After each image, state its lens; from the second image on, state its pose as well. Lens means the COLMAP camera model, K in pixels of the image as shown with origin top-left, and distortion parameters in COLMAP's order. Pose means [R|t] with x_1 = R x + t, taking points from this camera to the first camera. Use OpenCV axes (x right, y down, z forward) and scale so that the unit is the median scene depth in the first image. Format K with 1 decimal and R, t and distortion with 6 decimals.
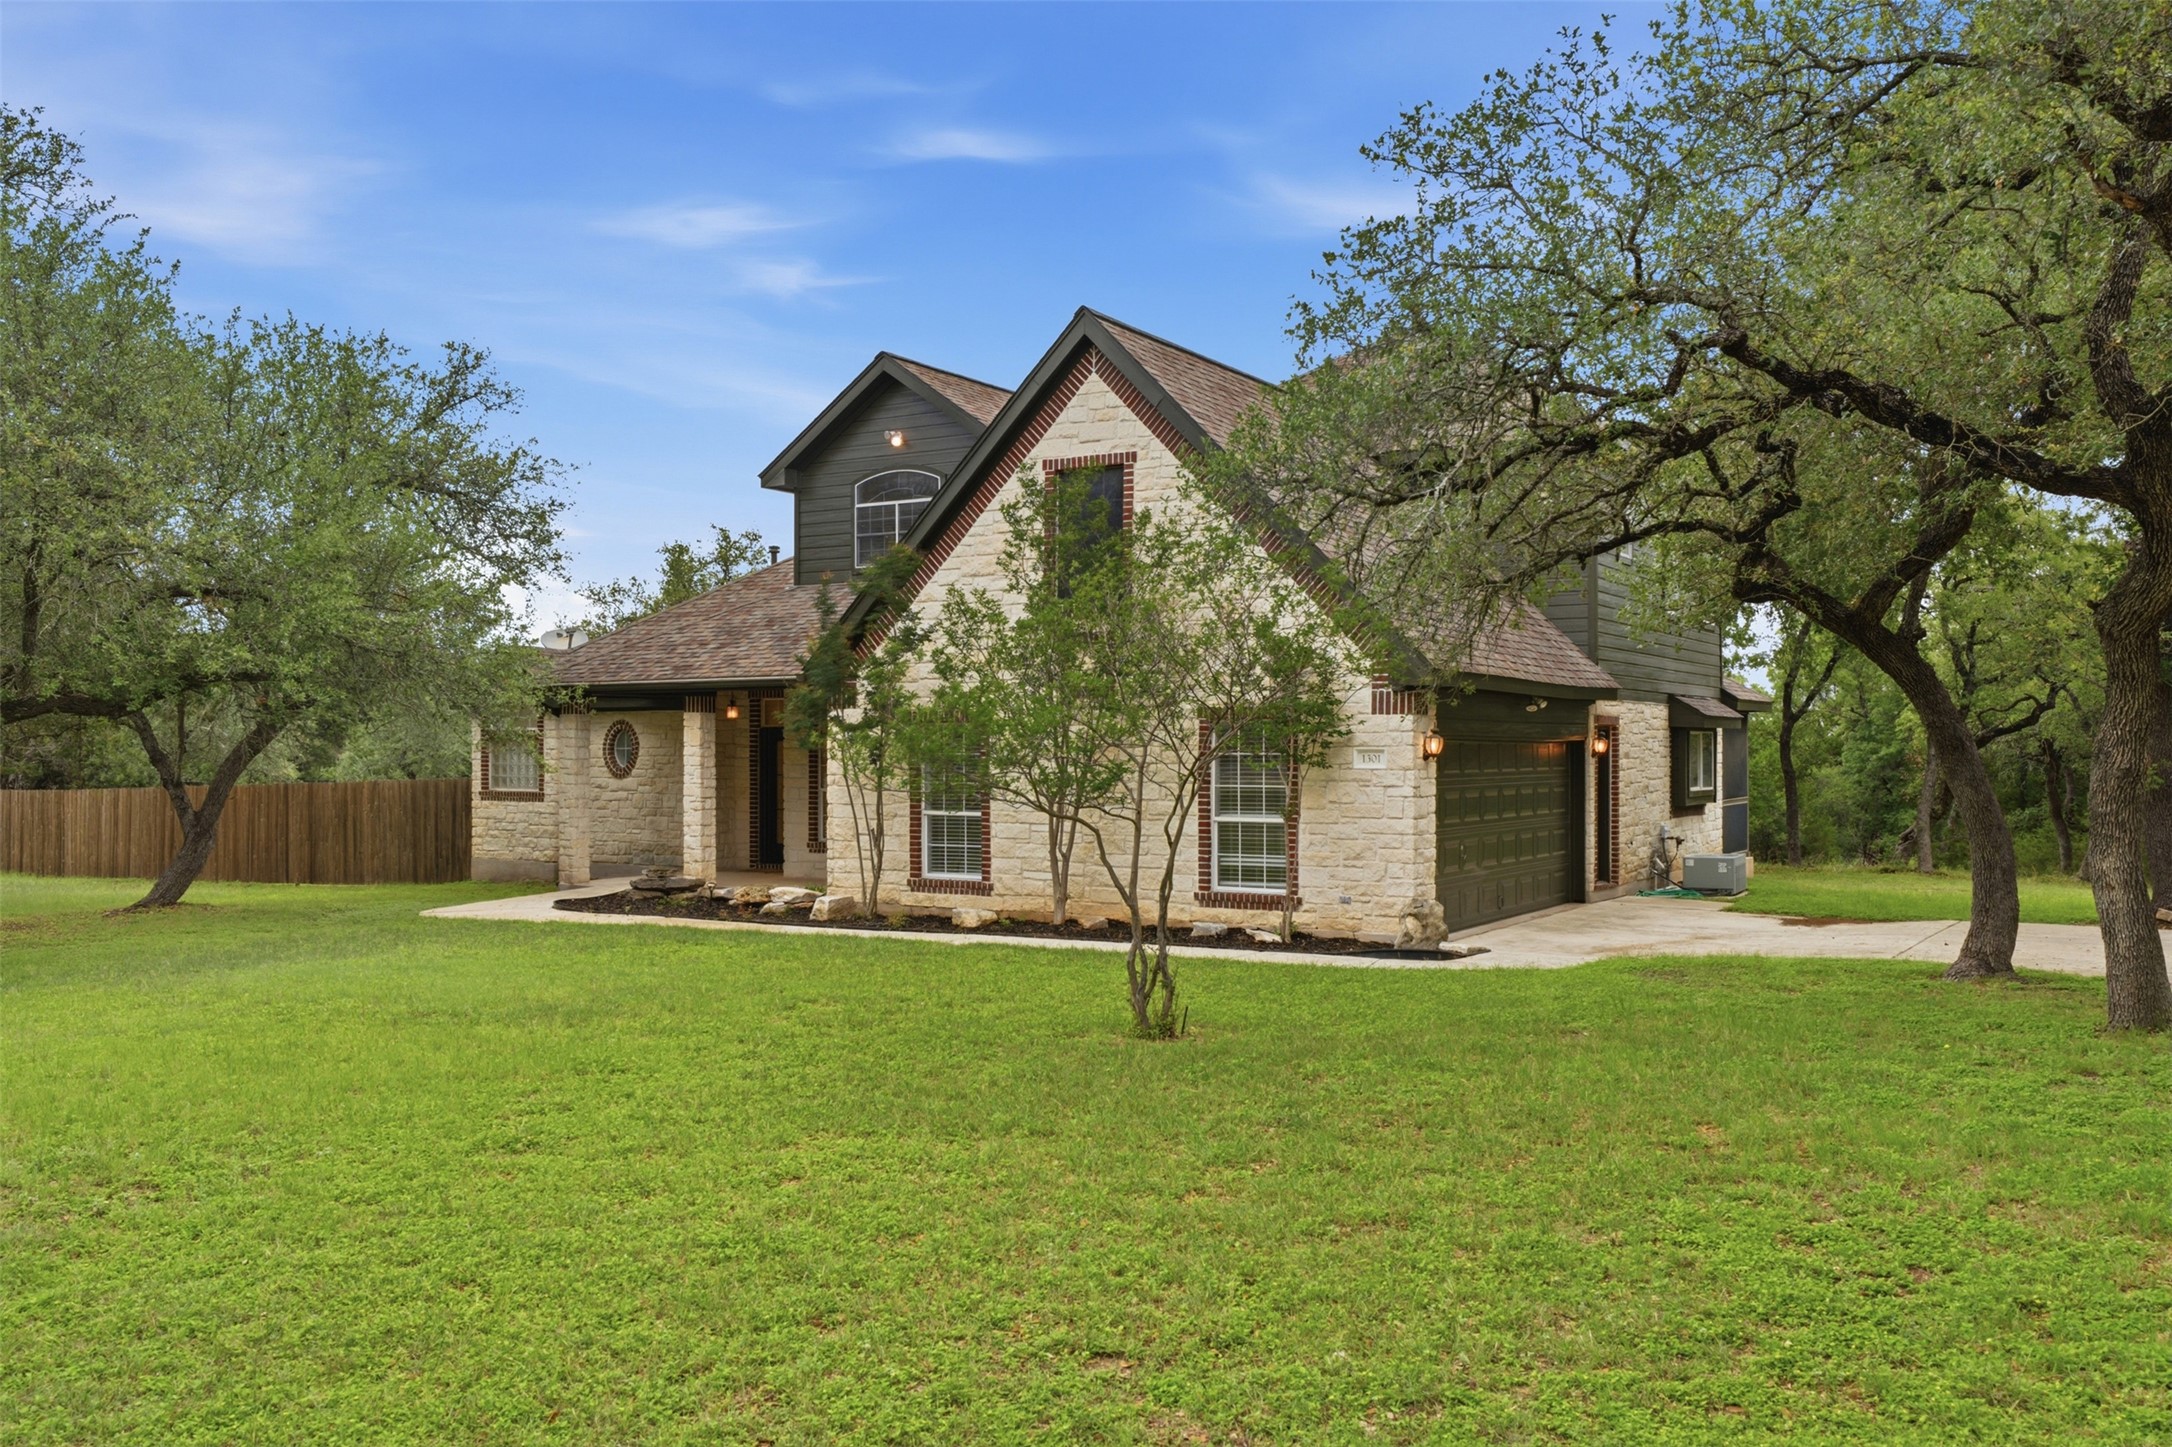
lens RADIAL K [[1738.3, 0, 1086.0], [0, 1738.3, 723.5], [0, 0, 1]] dist [0.069990, -0.143544]
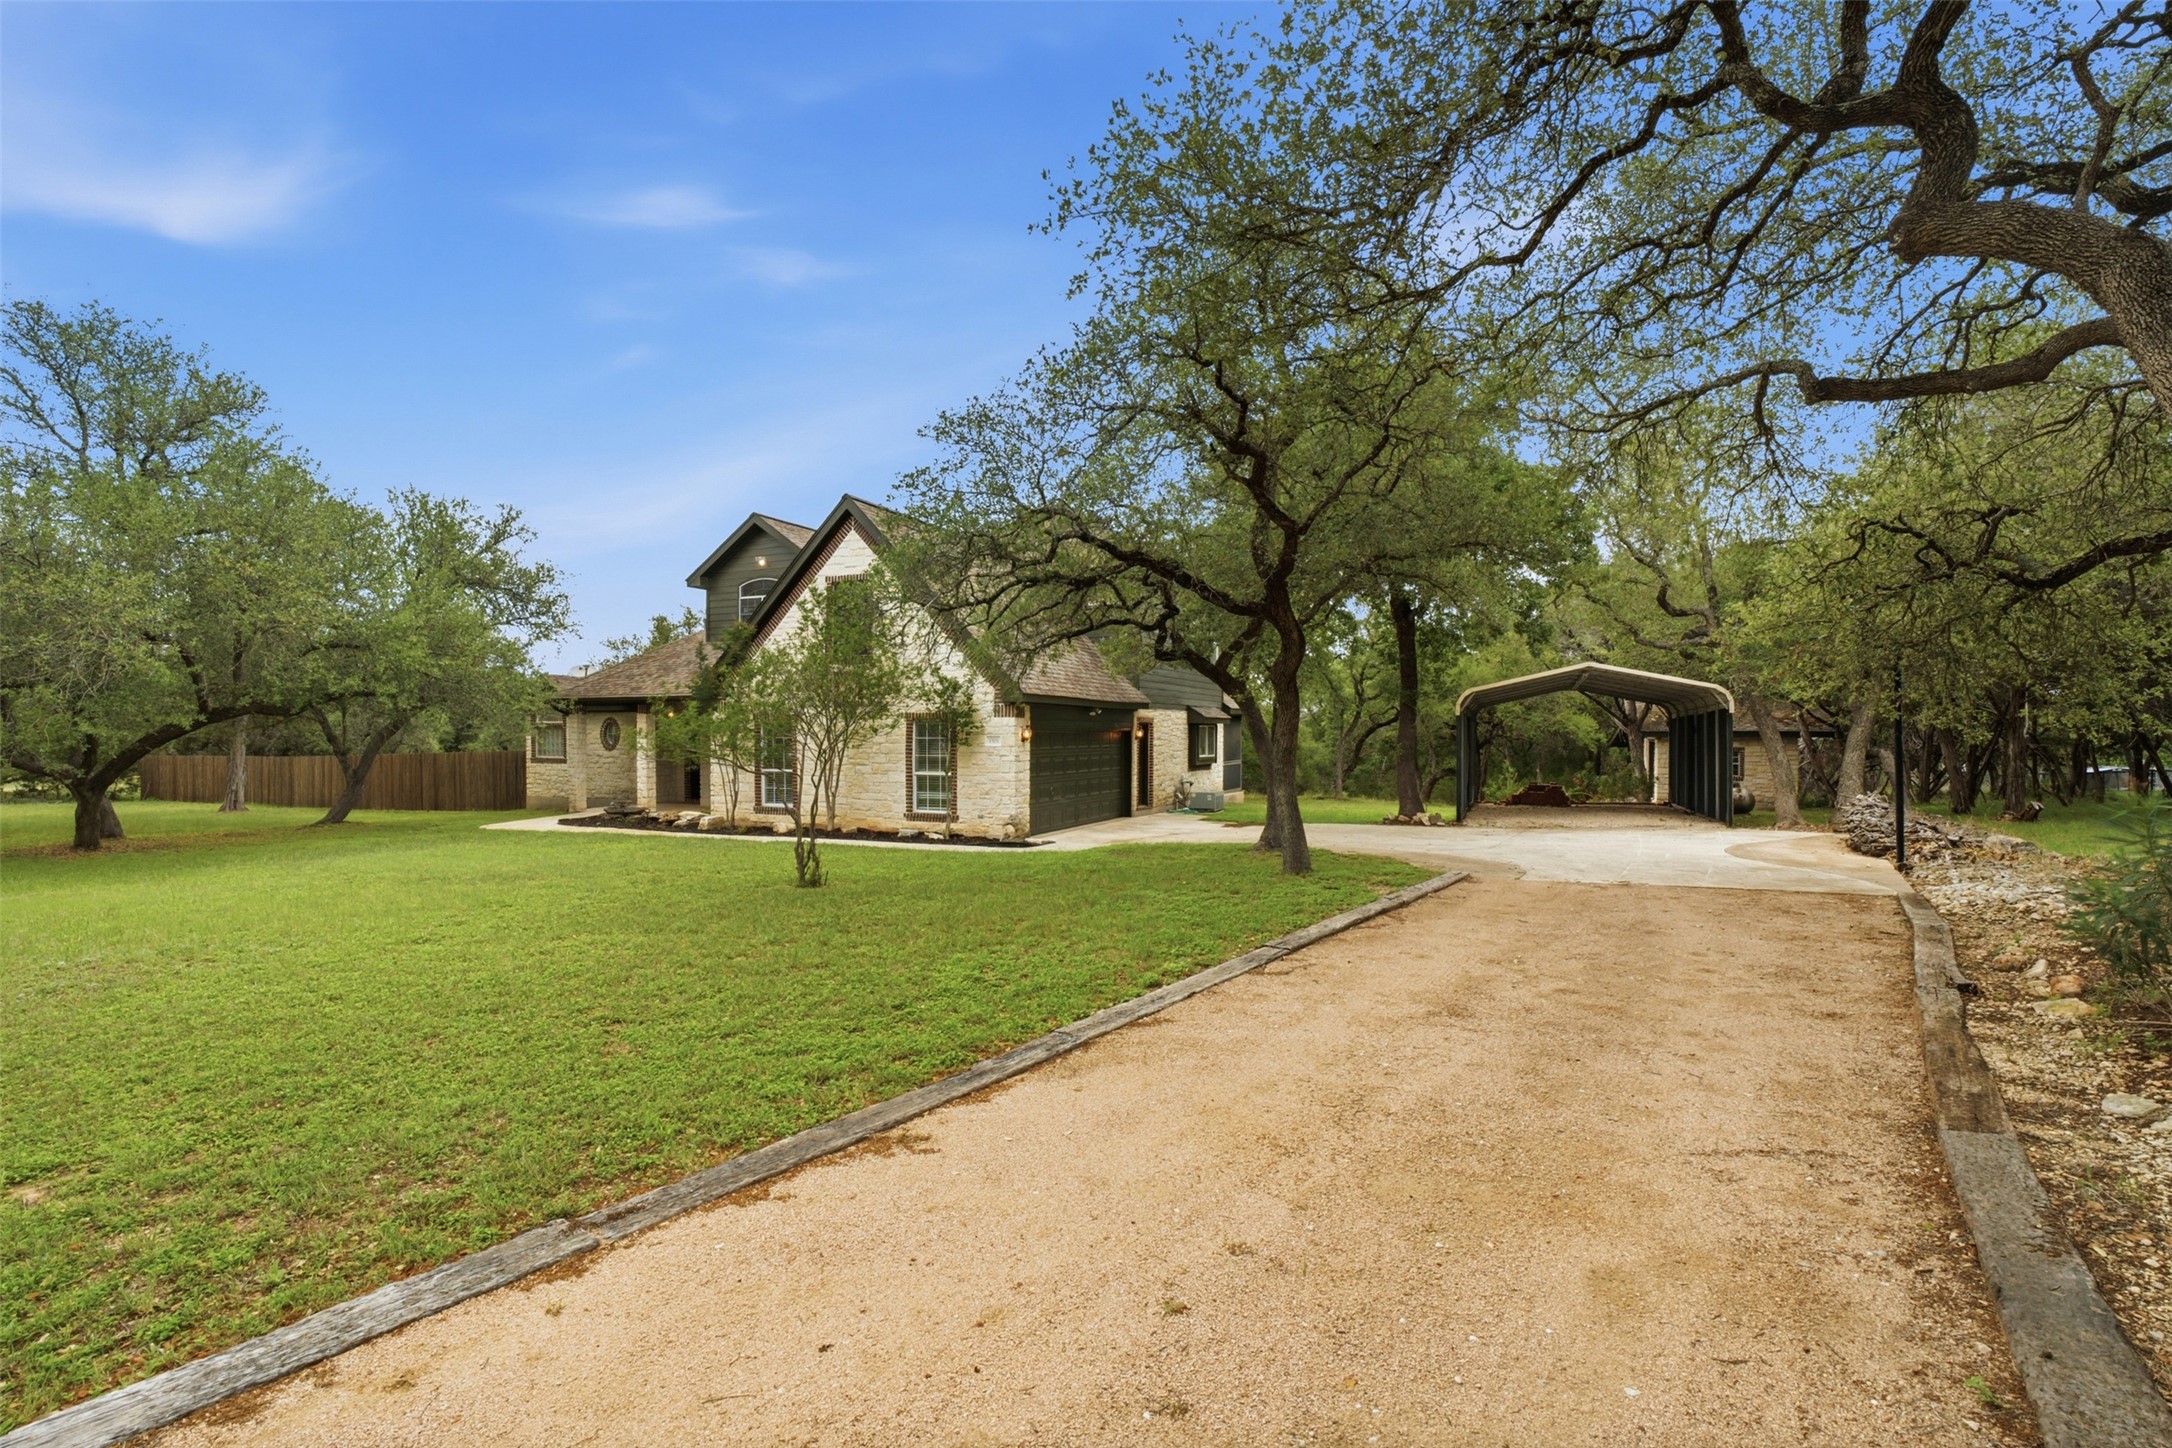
lens RADIAL K [[1007.3, 0, 1086.0], [0, 1007.3, 724.0], [0, 0, 1]] dist [-0.043102, 0.000263]
pose [[0.992384, 0.002417, 0.123156, 0.104241], [-0.003229, 0.999974, 0.006395, -0.004059], [-0.123138, -0.006744, 0.992367, -0.069094]]
